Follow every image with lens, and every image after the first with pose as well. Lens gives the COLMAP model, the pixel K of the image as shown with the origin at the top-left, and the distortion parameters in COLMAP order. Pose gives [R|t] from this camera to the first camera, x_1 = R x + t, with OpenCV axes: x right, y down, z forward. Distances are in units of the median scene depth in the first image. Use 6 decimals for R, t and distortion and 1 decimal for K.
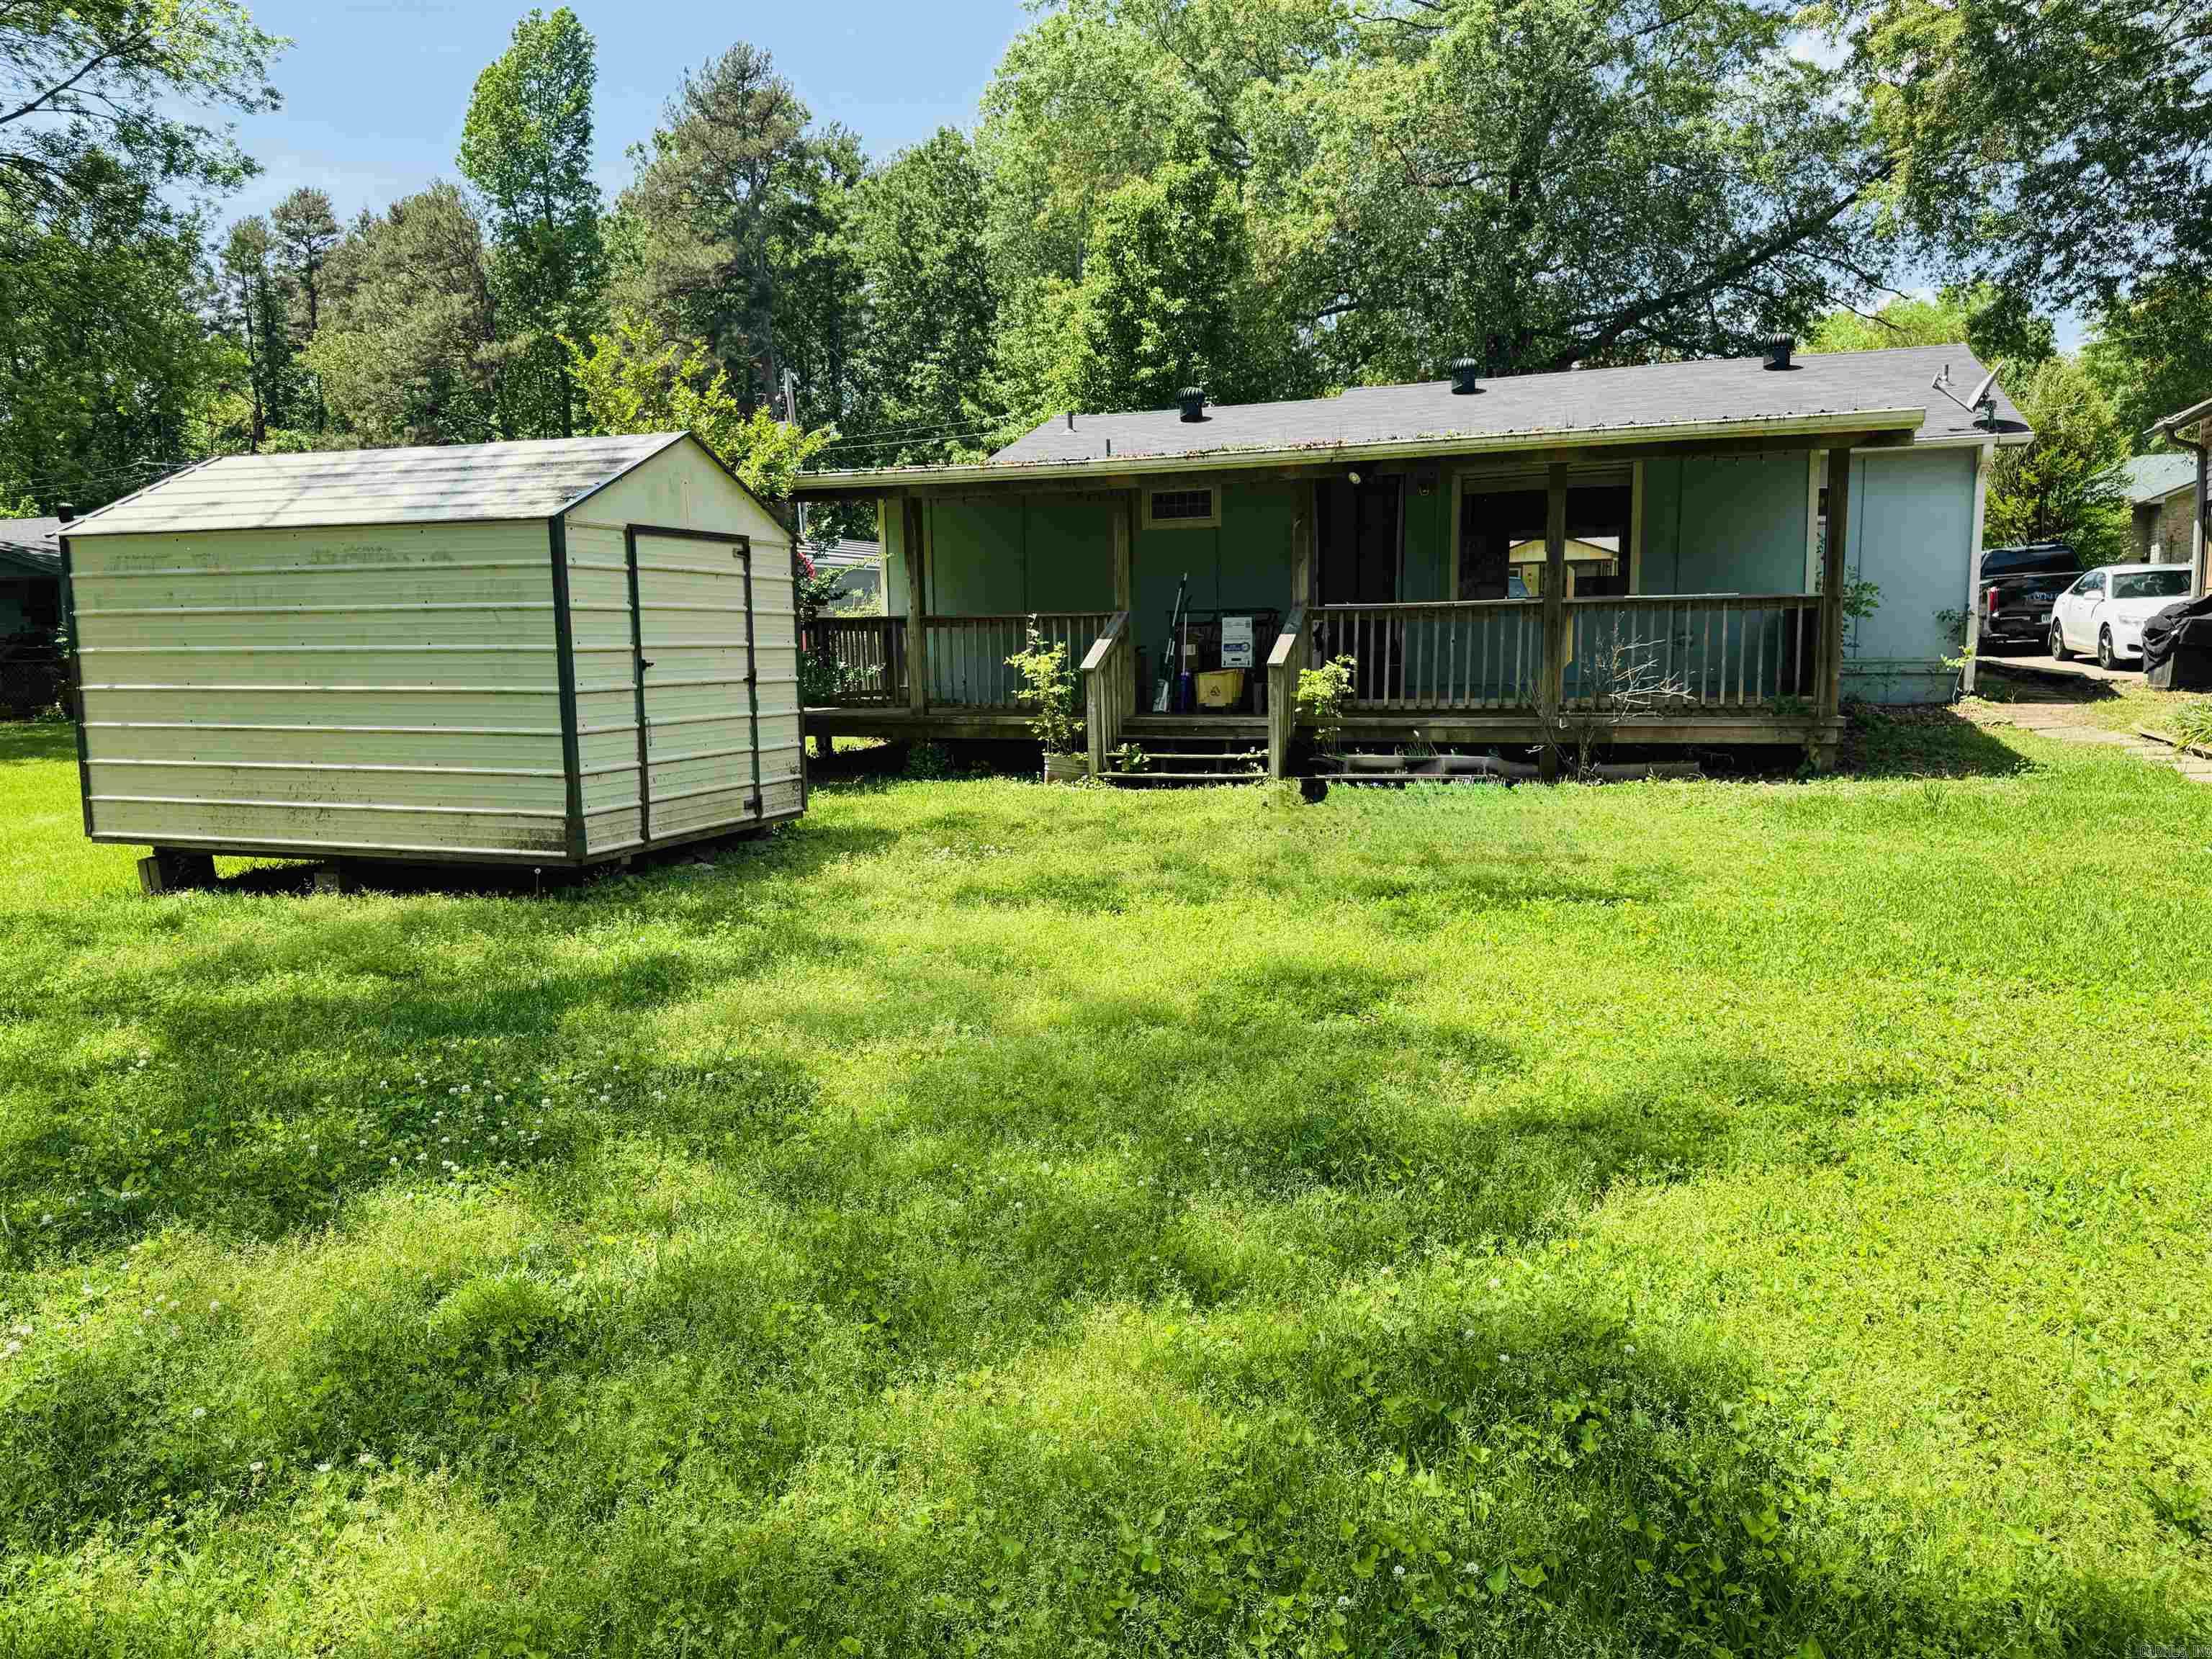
lens RADIAL K [[1505.5, 0, 1097.9], [0, 1505.5, 824.3], [0, 0, 1]] dist [0.057231, -0.069882]
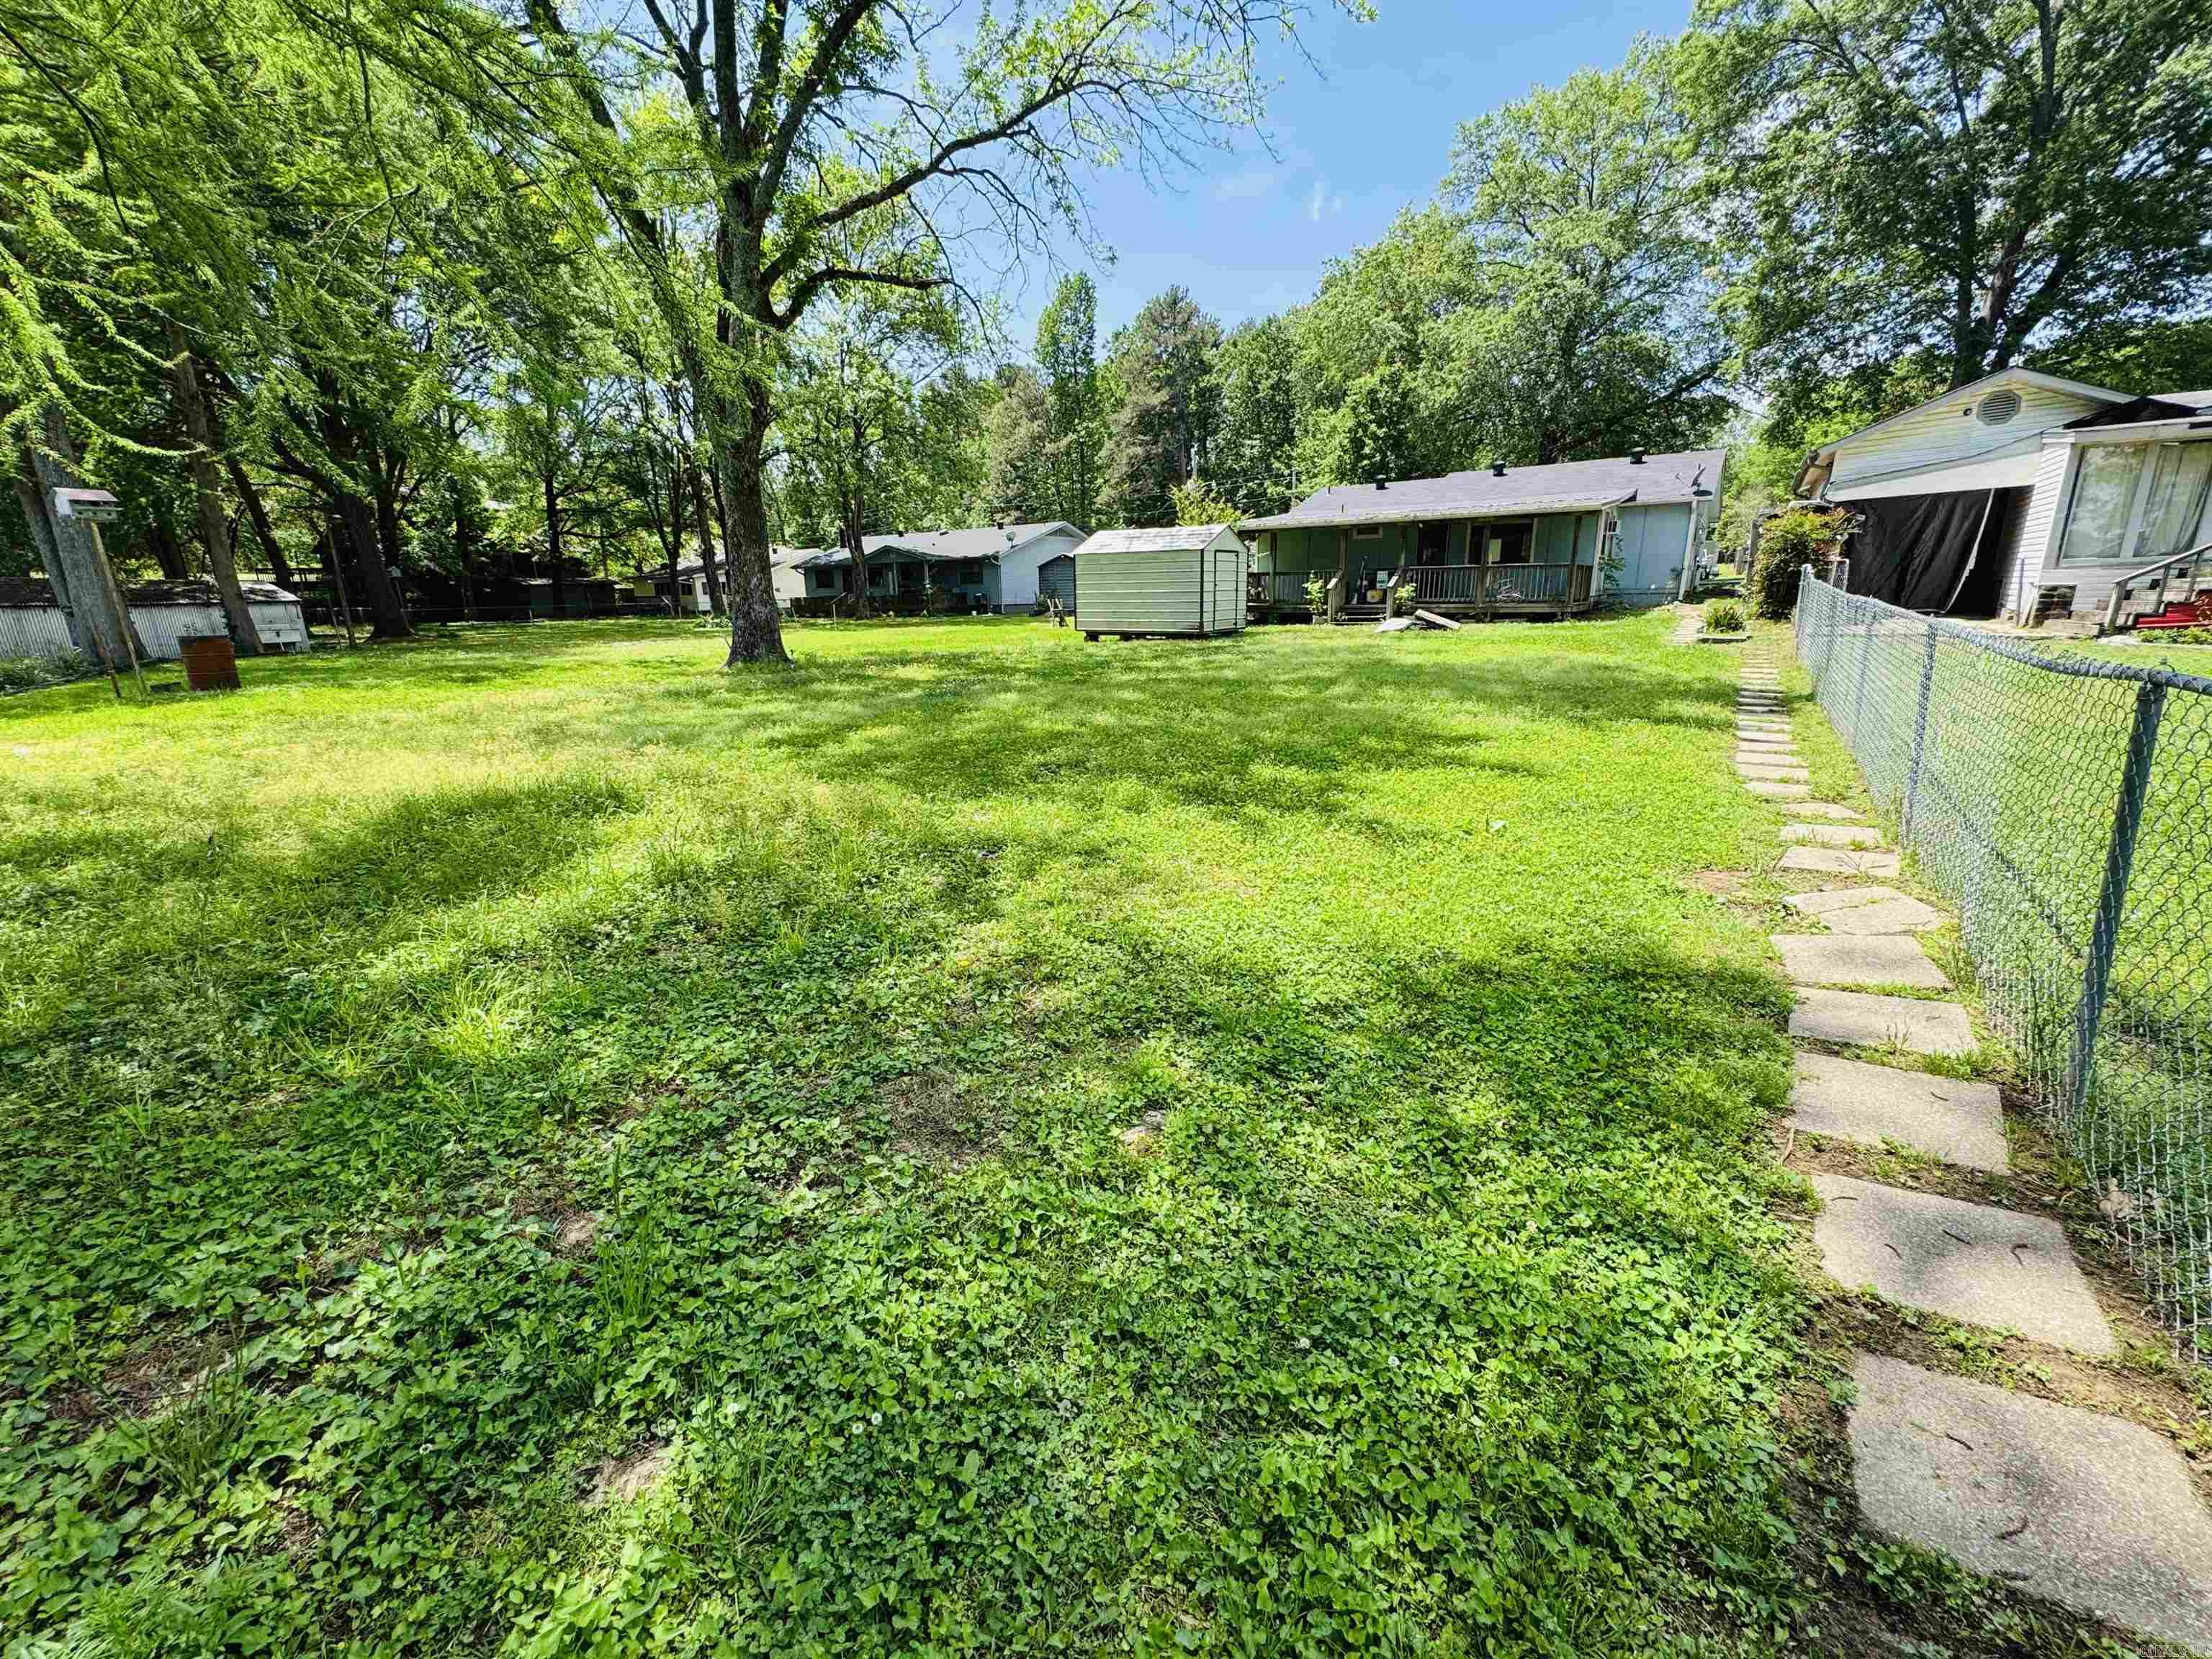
lens RADIAL K [[889.2, 0, 1106.0], [0, 889.2, 829.5], [0, 0, 1]] dist [-0.004712, 0.000482]
pose [[0.969318, 0.066048, -0.236772, 0.006338], [-0.032568, 0.989241, 0.142624, 0.067996], [0.243644, -0.130536, 0.961040, -0.447942]]
